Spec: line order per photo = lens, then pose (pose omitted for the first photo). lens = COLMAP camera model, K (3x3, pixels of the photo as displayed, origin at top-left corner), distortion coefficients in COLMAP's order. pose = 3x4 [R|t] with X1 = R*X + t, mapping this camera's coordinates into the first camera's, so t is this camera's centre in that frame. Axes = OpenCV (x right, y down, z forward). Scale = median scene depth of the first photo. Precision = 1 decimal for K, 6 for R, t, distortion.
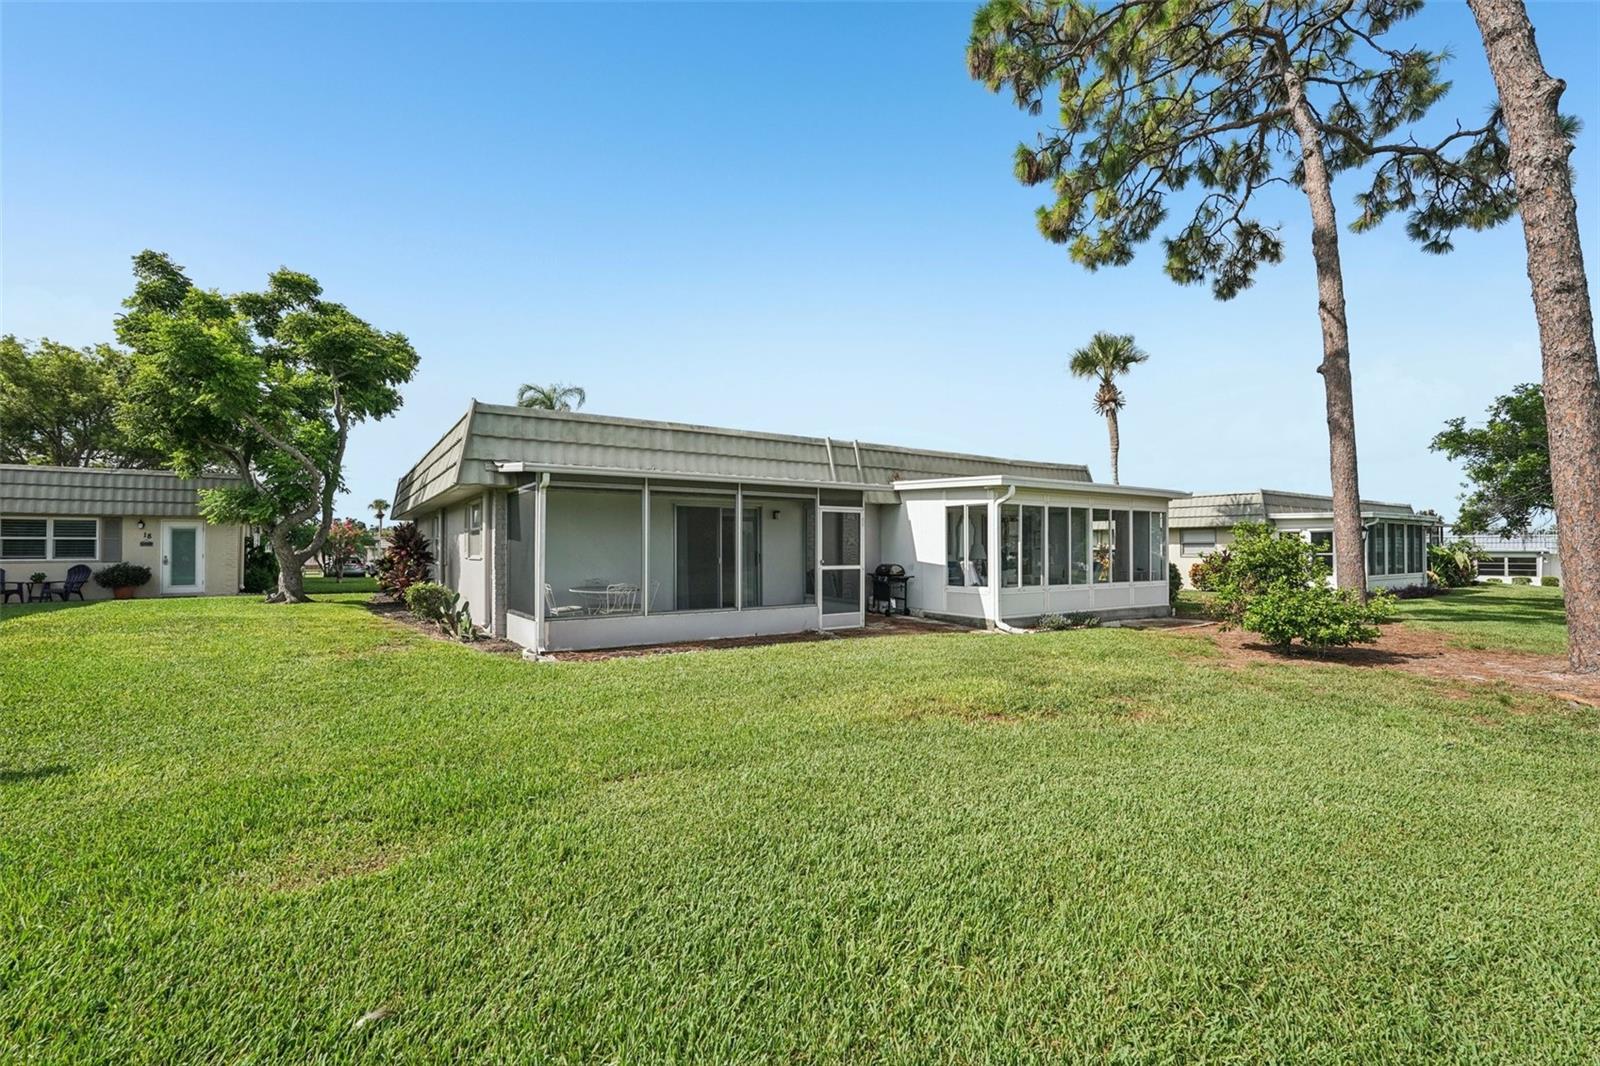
lens RADIAL K [[707.7, 0, 798.6], [0, 707.7, 545.1], [0, 0, 1]] dist [0.002549, 0.000812]
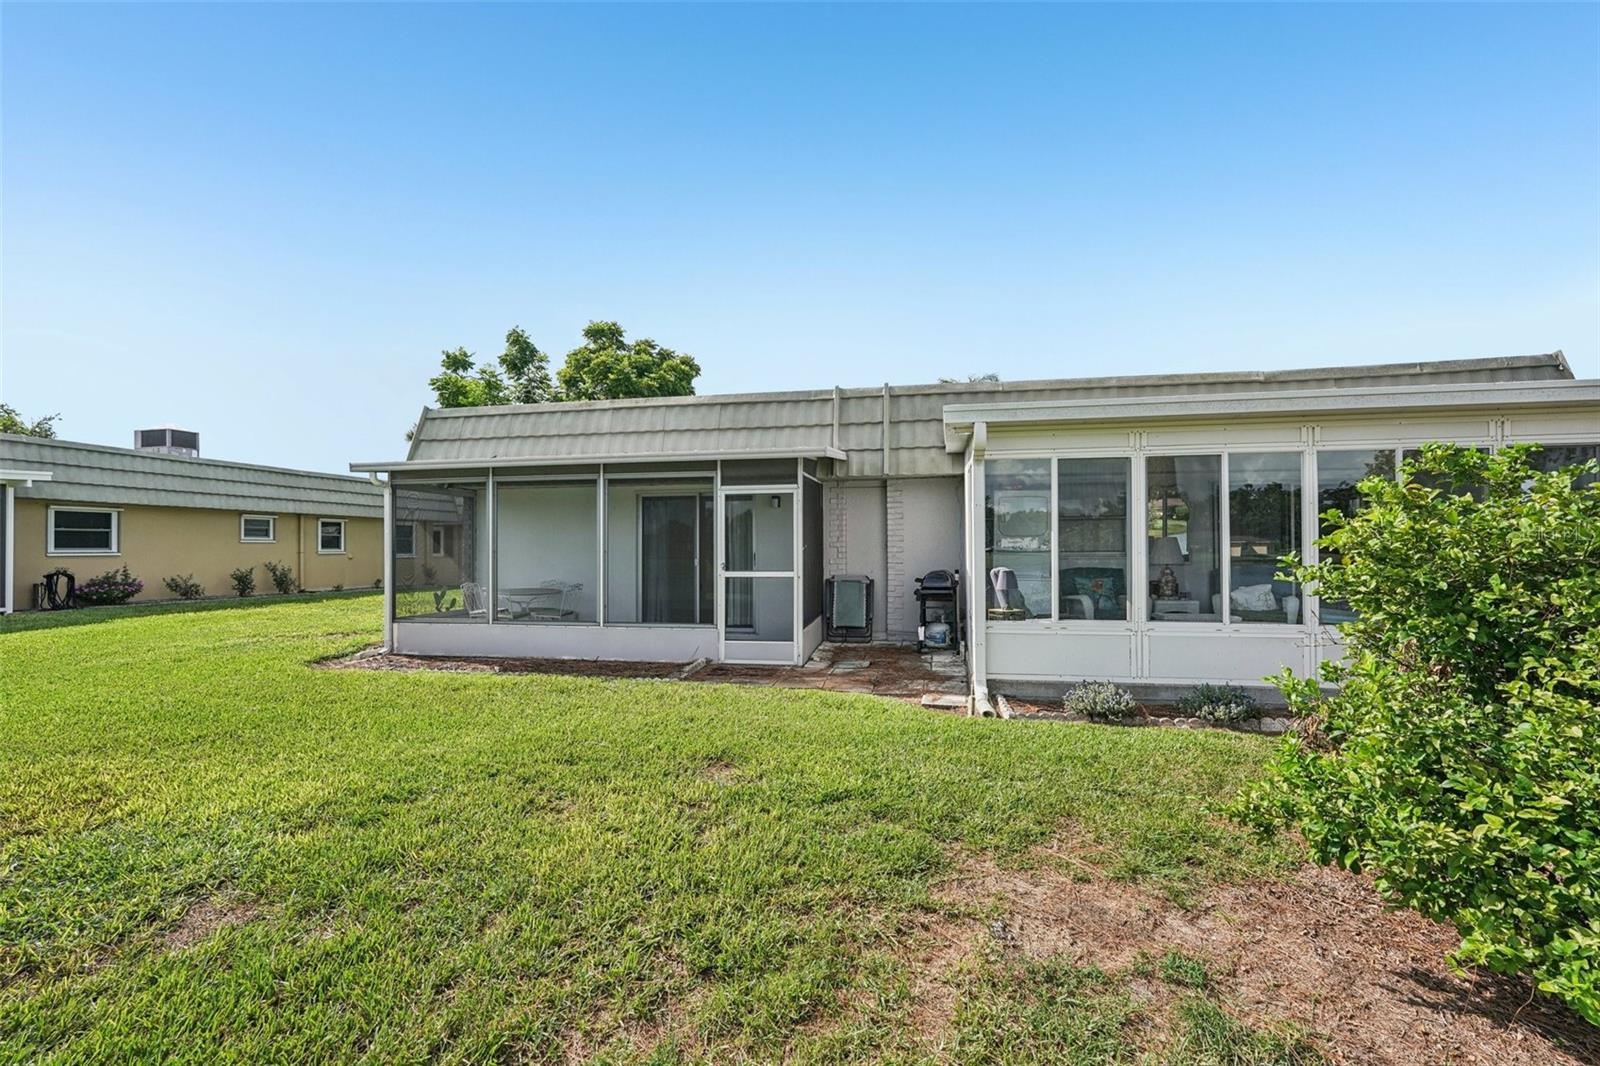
lens RADIAL K [[707.7, 0, 798.6], [0, 707.7, 545.1], [0, 0, 1]] dist [0.002549, 0.000812]
pose [[0.715880, -0.004932, -0.698206, 0.551839], [0.007105, 0.999975, 0.000221, 0.003696], [0.698187, -0.005119, 0.715897, 0.524240]]
